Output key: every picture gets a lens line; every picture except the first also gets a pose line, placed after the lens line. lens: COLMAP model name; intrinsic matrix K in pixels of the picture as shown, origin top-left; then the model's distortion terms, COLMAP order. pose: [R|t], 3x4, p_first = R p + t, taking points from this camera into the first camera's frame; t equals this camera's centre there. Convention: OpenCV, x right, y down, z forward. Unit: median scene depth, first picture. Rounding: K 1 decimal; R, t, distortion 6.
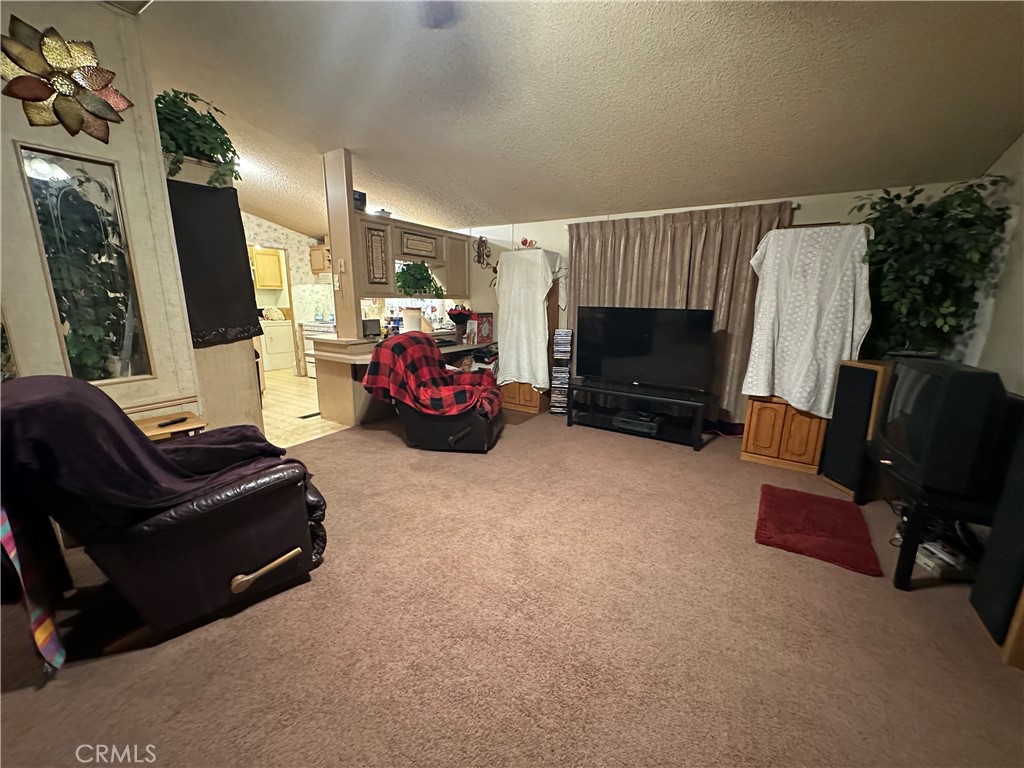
lens RADIAL K [[408.7, 0, 510.3], [0, 408.7, 383.7], [0, 0, 1]] dist [-0.004197, 0.000689]
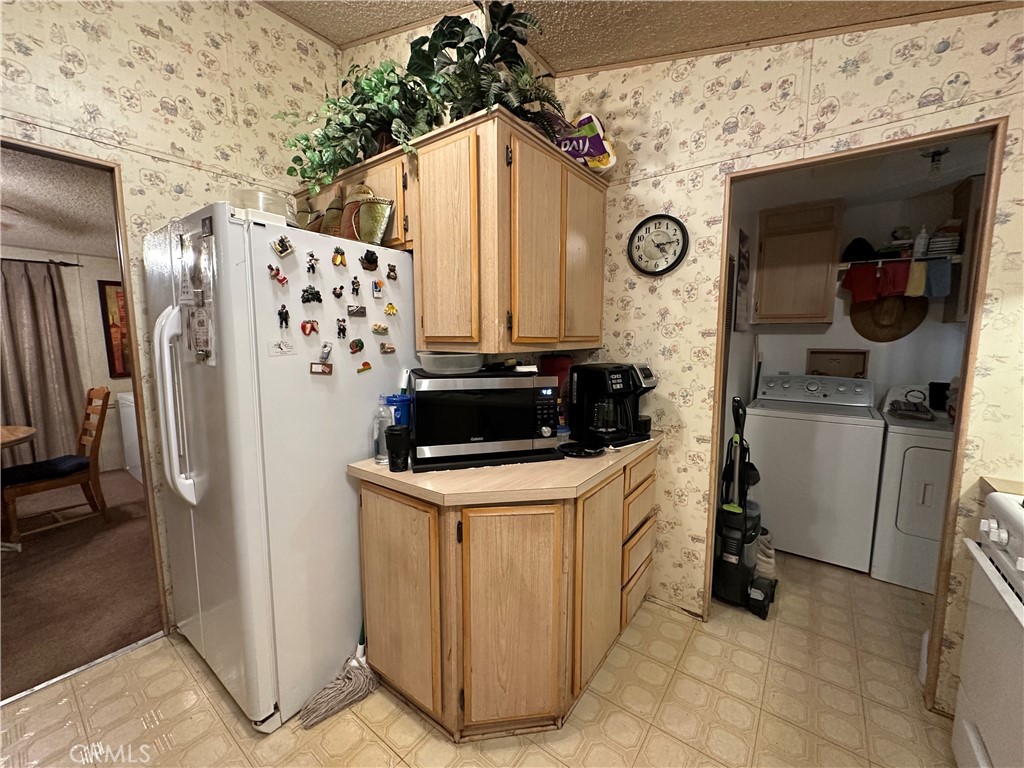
lens RADIAL K [[408.7, 0, 512.8], [0, 408.7, 383.6], [0, 0, 1]] dist [-0.004197, 0.000689]
pose [[-0.076576, 0.105705, -0.991445, -0.519022], [-0.207640, 0.970873, 0.119549, -0.290483], [0.975203, 0.215019, -0.052397, 1.315073]]
